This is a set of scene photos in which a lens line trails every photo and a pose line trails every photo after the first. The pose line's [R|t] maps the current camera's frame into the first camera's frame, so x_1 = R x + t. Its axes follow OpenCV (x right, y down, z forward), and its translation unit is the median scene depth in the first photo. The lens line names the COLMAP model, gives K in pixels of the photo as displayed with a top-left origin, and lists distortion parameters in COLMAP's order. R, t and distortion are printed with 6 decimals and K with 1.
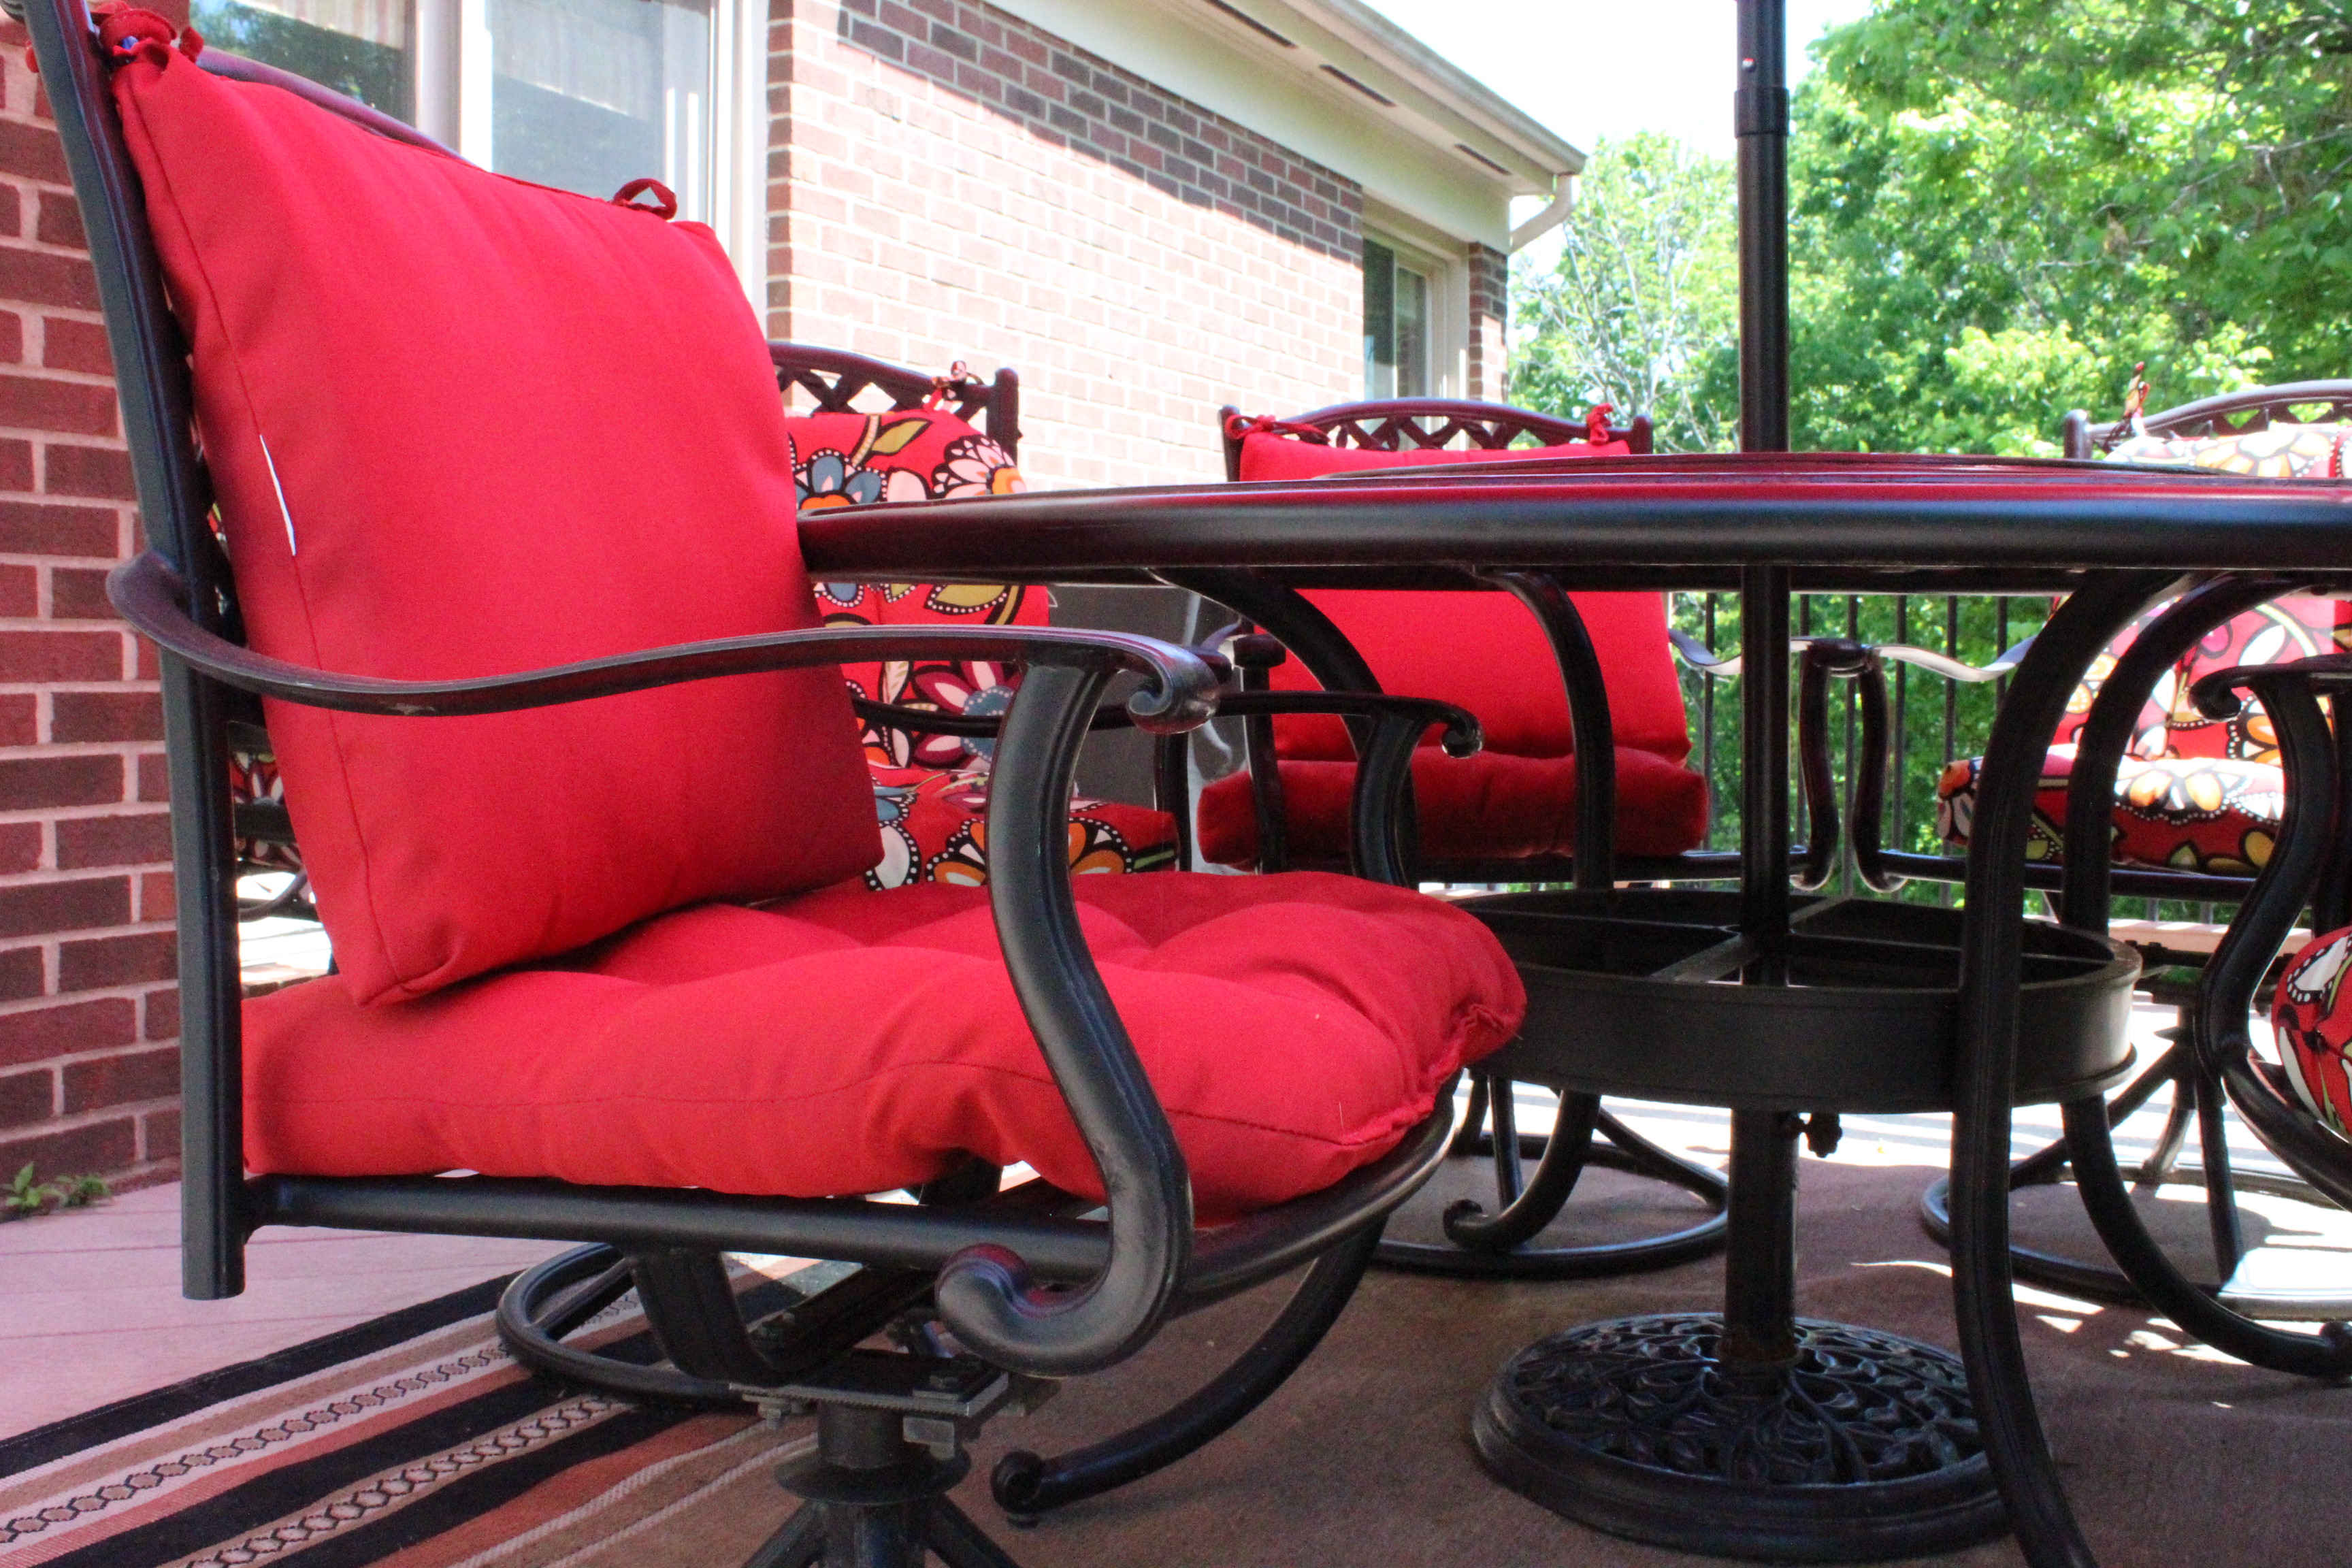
lens RADIAL K [[2247.7, 0, 1185.1], [0, 2247.7, 773.9], [0, 0, 1]] dist [-0.149647, 0.155676]
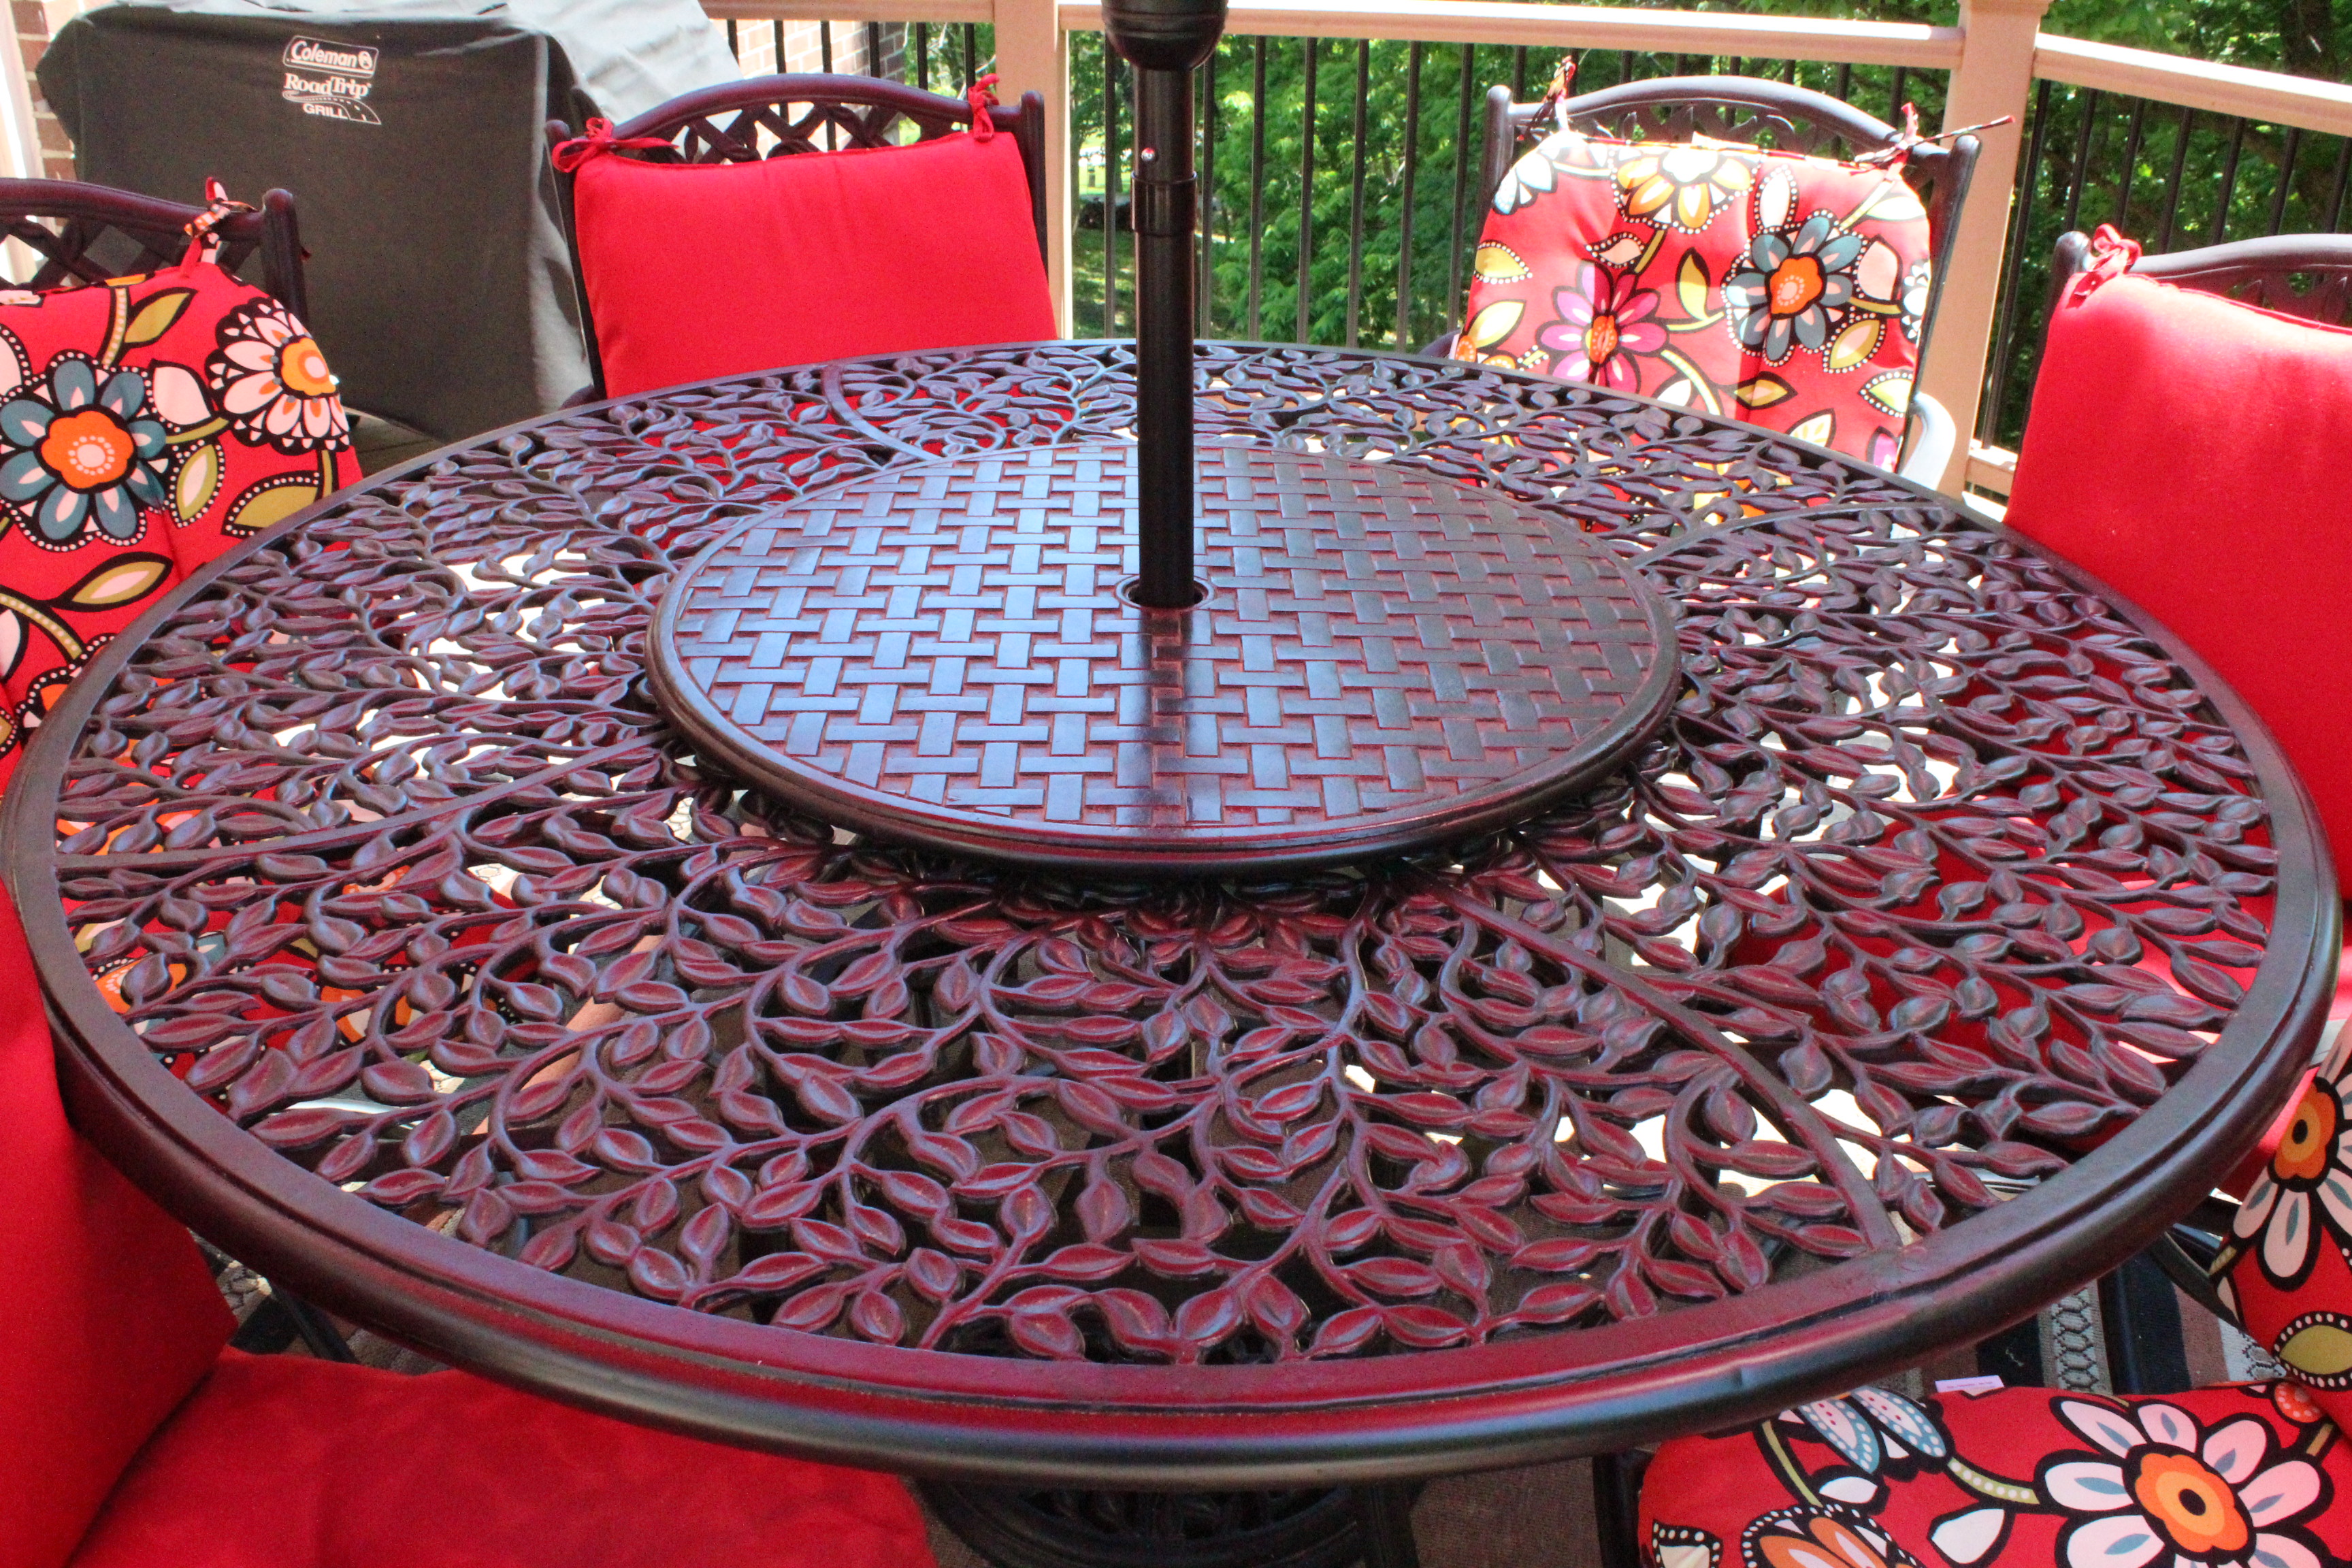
lens RADIAL K [[2247.7, 0, 1185.1], [0, 2247.7, 773.9], [0, 0, 1]] dist [-0.149647, 0.155676]
pose [[0.965793, -0.109527, 0.235048, 0.040038], [0.008877, 0.919856, 0.392157, -0.384899], [-0.259162, -0.376656, 0.889362, 0.141861]]
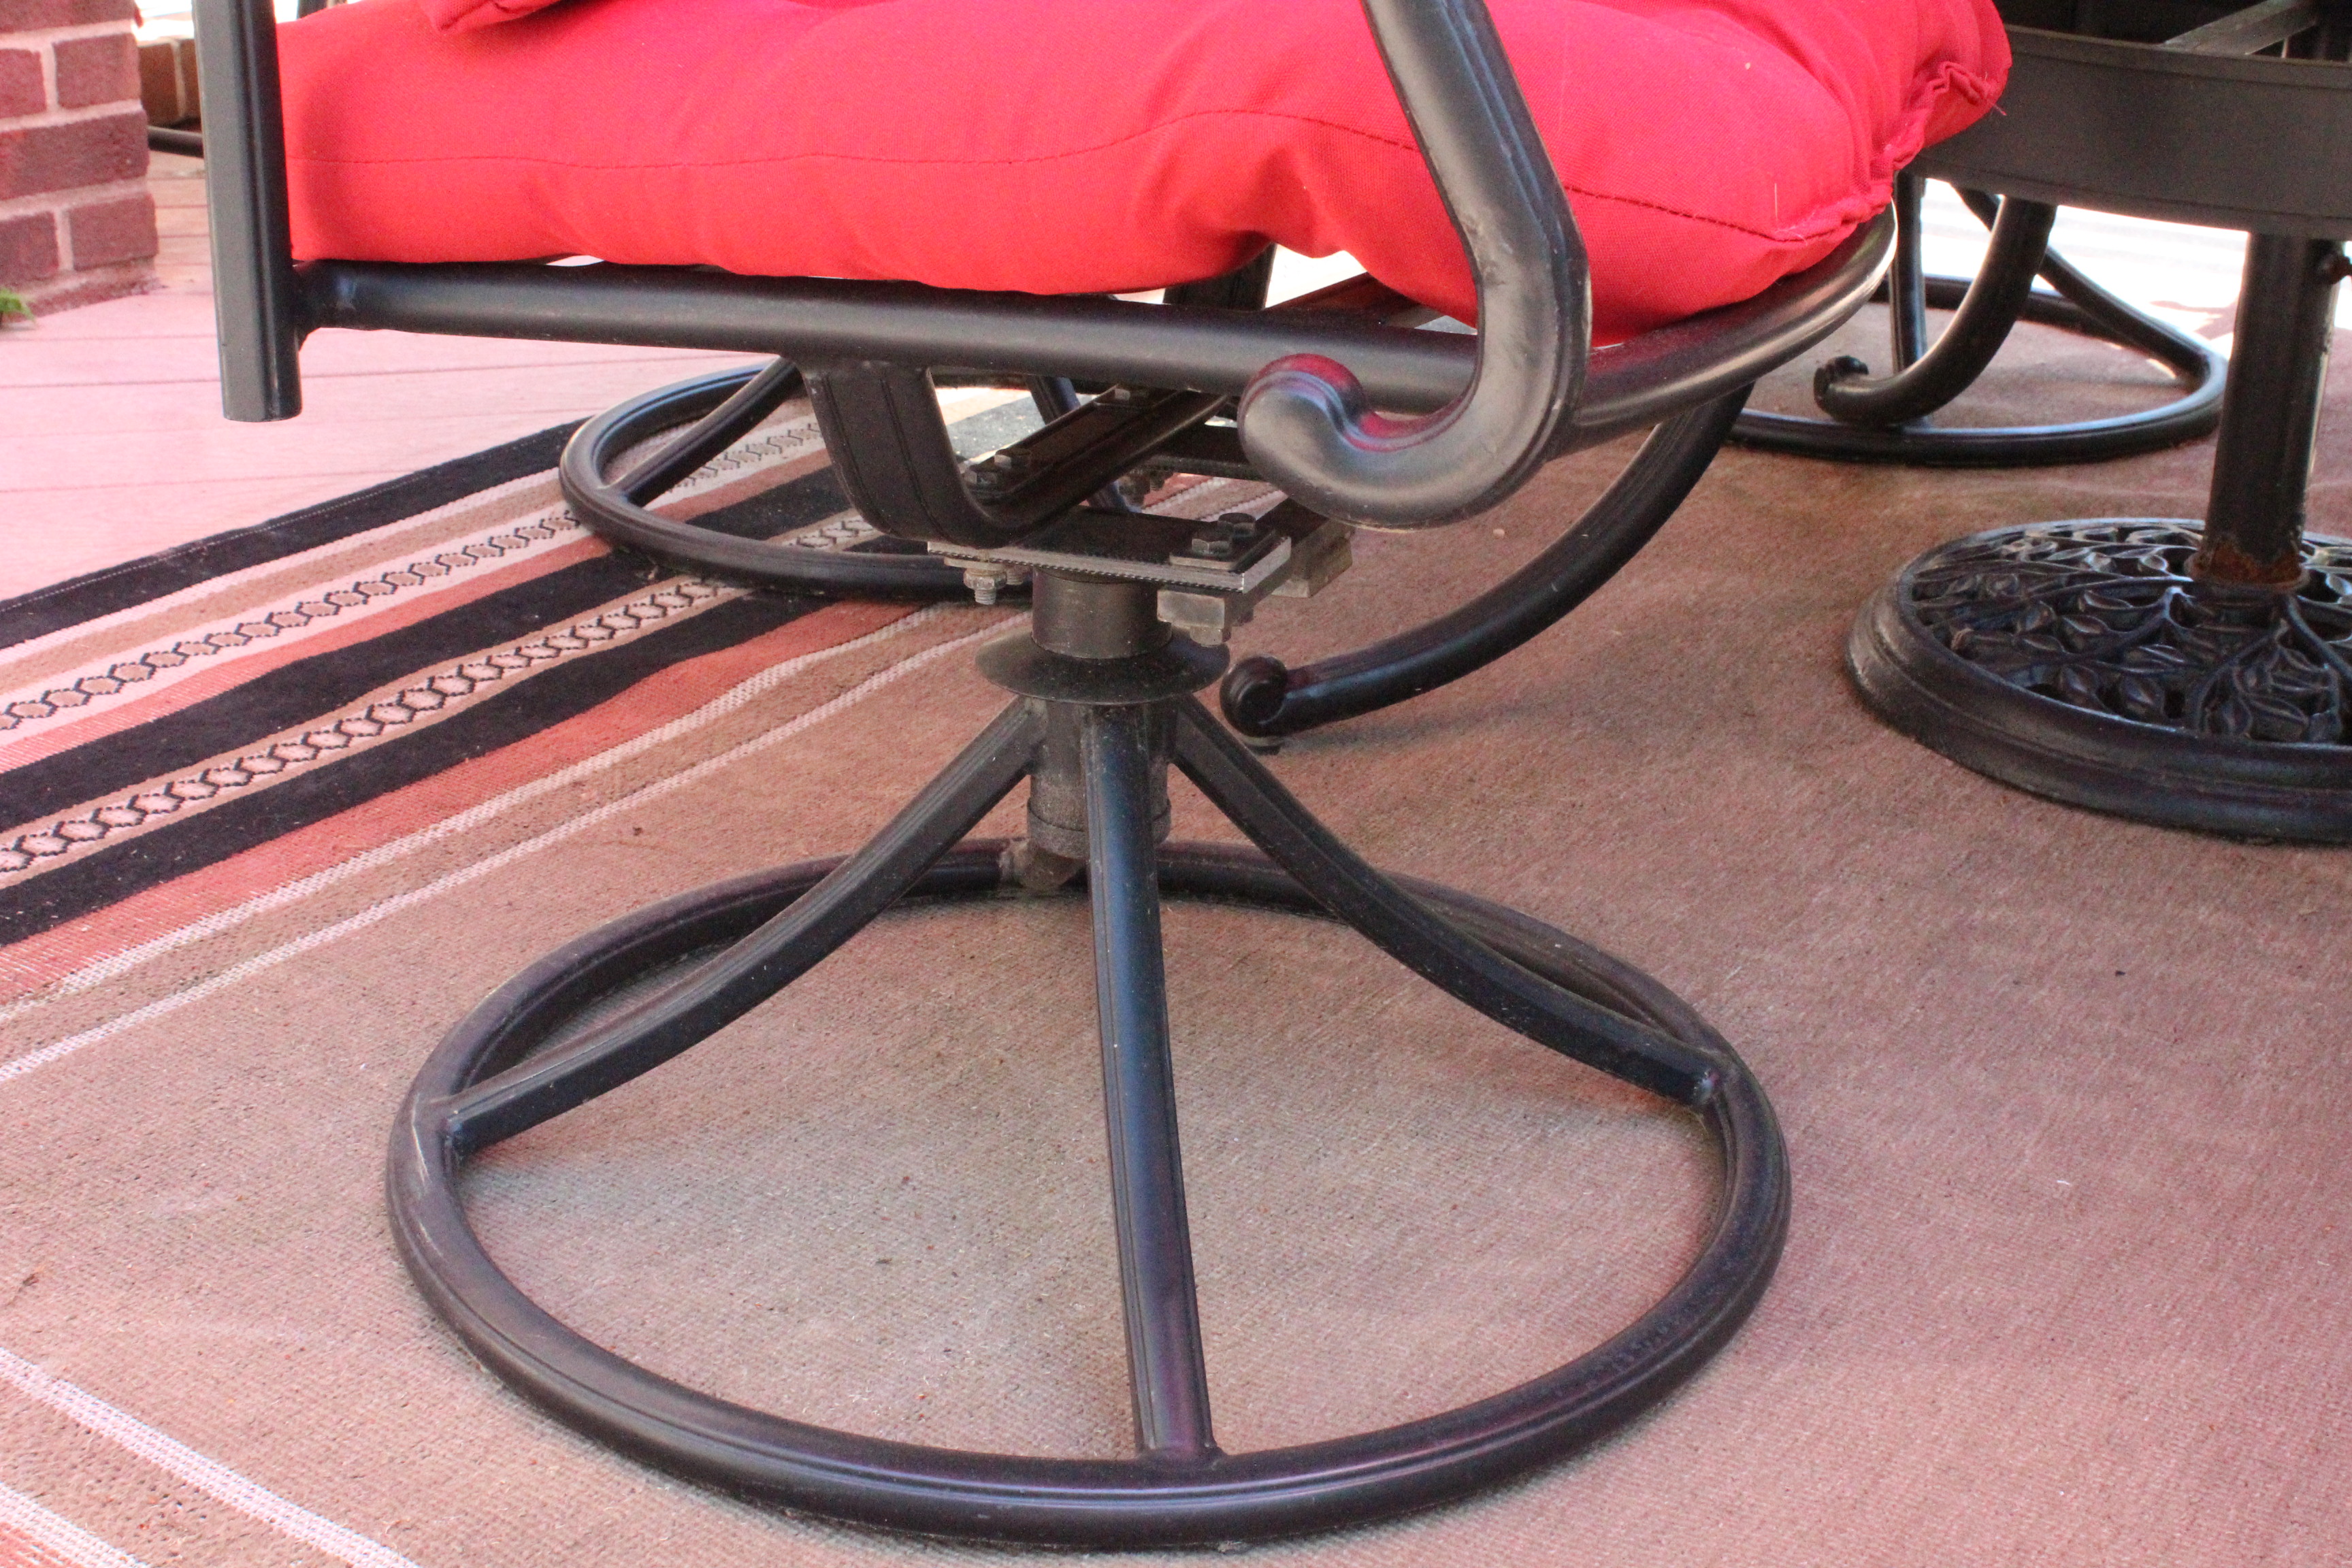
lens RADIAL K [[3036.6, 0, 1176.0], [0, 3036.6, 784.0], [0, 0, 1]] dist [-0.066398, 0.065162]
pose [[0.996744, 0.038806, -0.070684, -0.023133], [-0.014071, 0.946840, 0.321397, 0.007886], [0.079398, -0.319356, 0.944303, -0.008586]]
